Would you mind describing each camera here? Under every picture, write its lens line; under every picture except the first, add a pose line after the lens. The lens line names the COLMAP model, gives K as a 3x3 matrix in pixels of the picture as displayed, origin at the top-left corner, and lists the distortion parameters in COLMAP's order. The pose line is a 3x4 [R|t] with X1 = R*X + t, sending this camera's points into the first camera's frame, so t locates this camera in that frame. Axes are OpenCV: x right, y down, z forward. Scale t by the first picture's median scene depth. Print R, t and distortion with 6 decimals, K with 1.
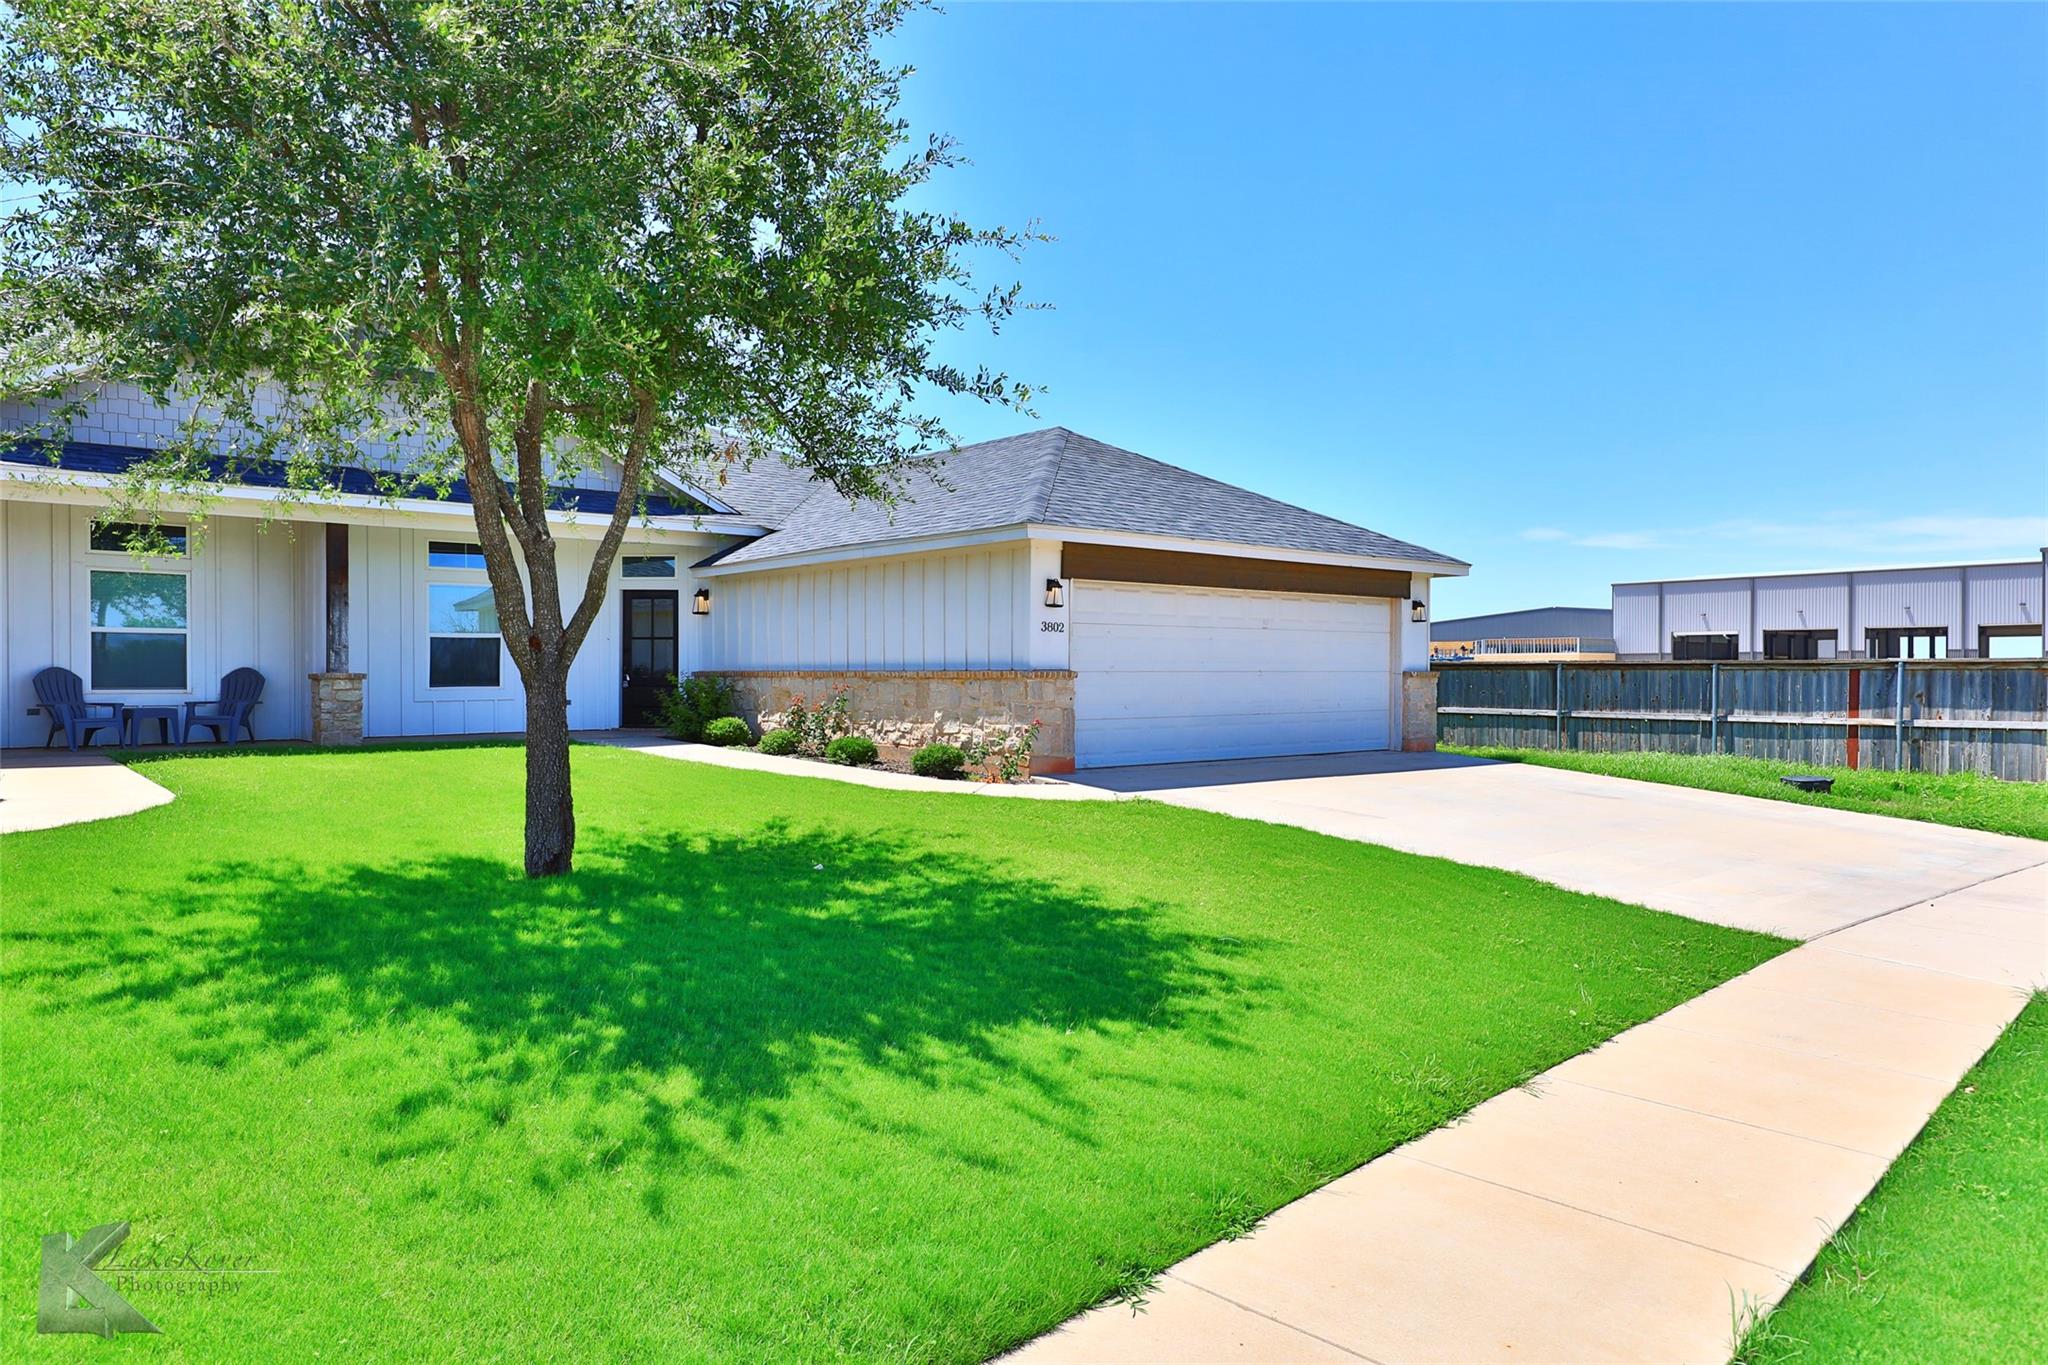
lens RADIAL K [[1309.7, 0, 1025.9], [0, 1309.7, 674.7], [0, 0, 1]] dist [0.044950, -0.000320]
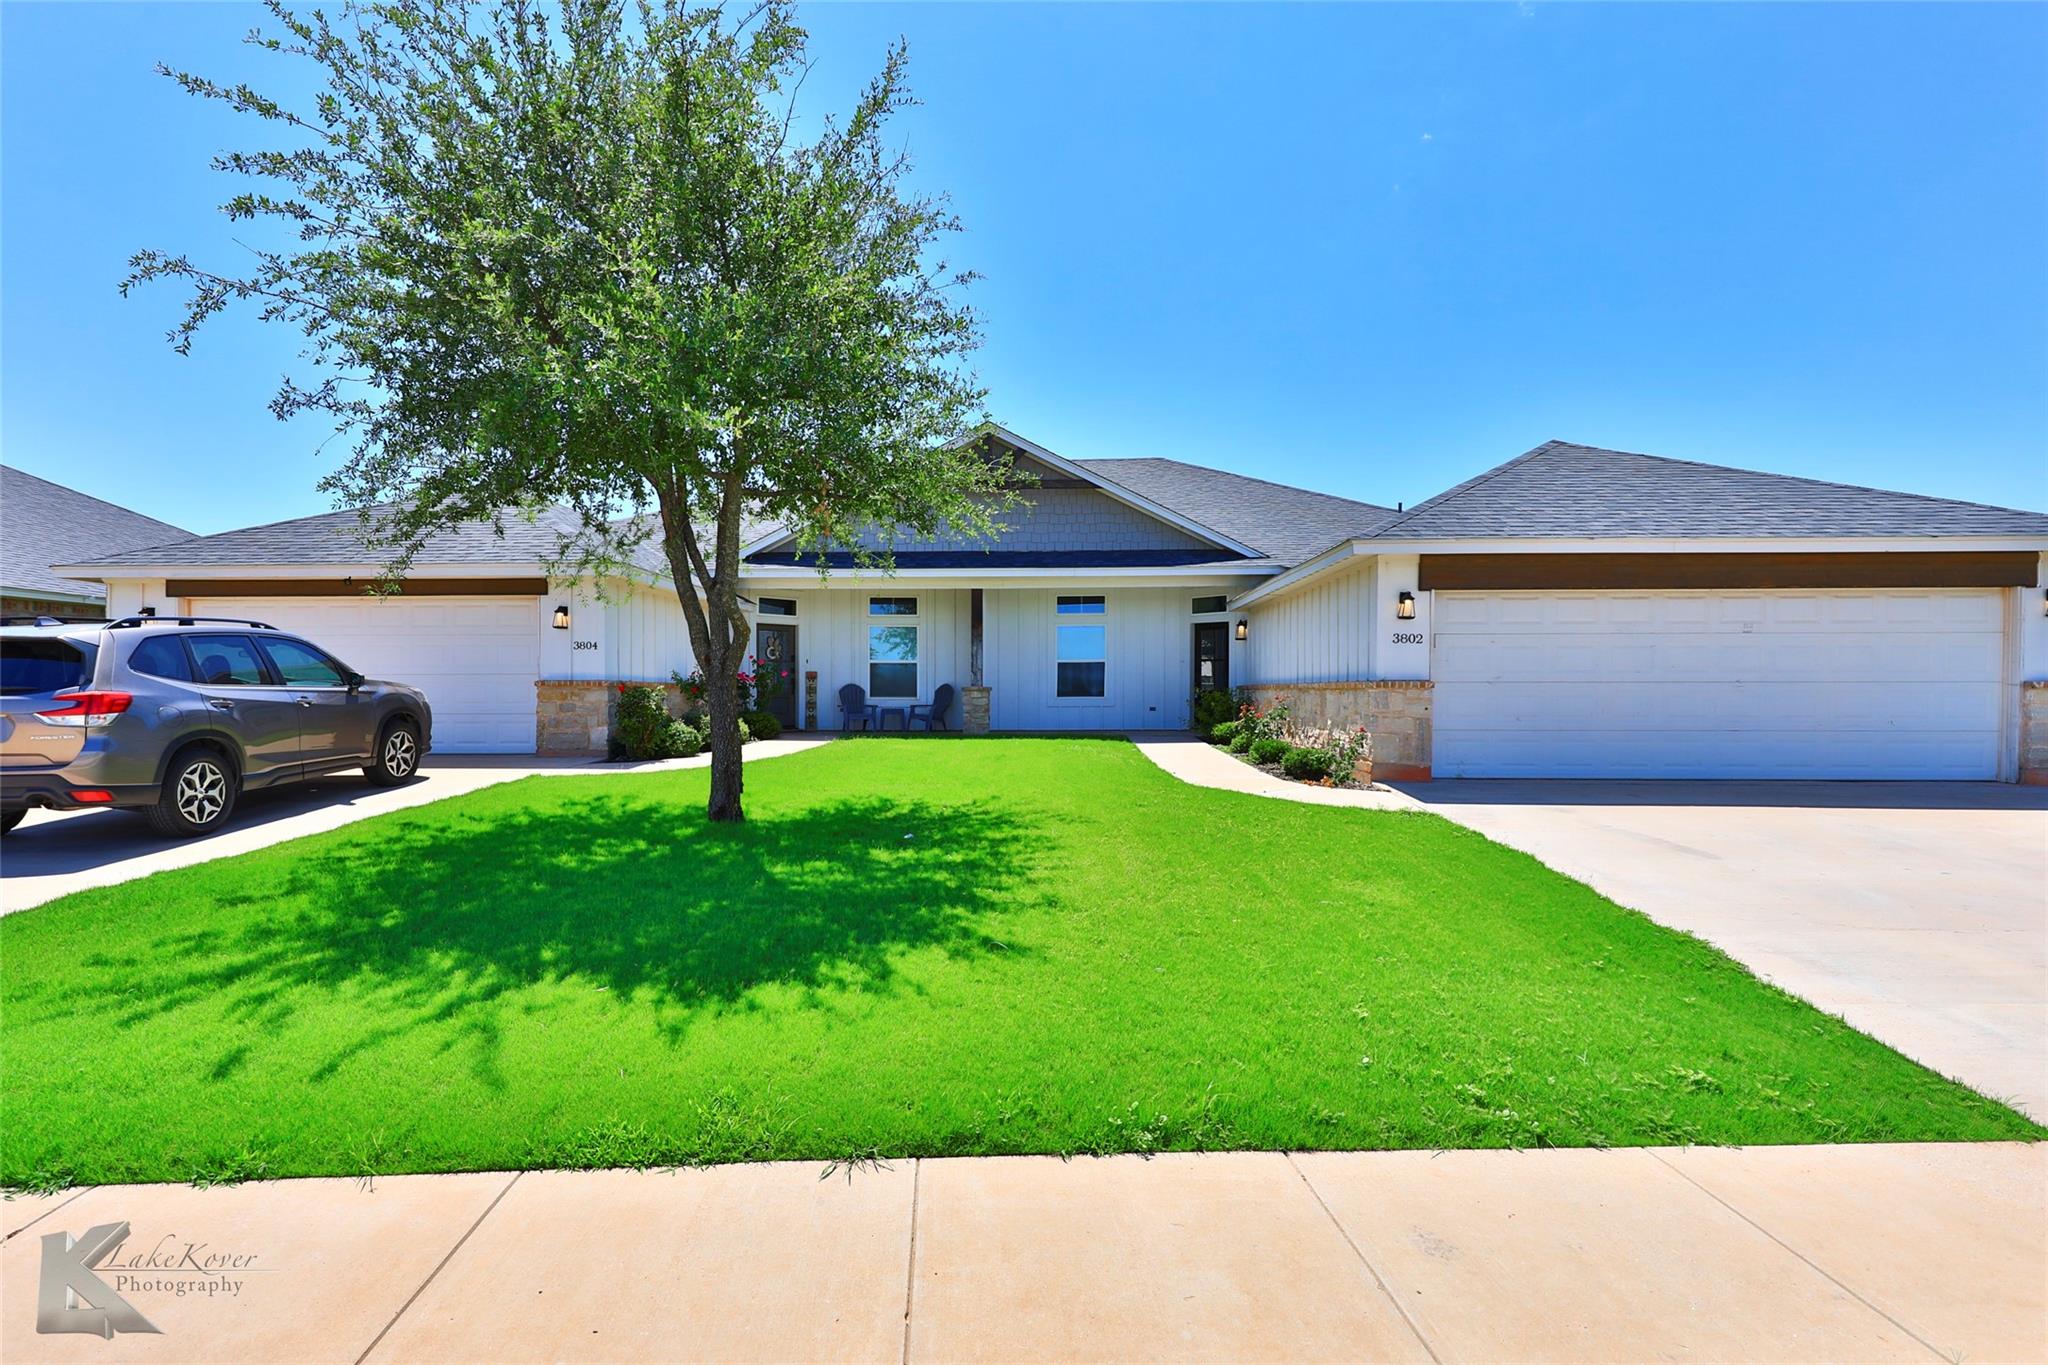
lens RADIAL K [[985.4, 0, 1016.3], [0, 985.4, 691.0], [0, 0, 1]] dist [0.020981, -0.006711]
pose [[0.742591, -0.000590, -0.669744, 0.278344], [-0.000810, 0.999998, -0.001778, 0.005619], [0.669744, 0.001863, 0.742590, 0.195184]]
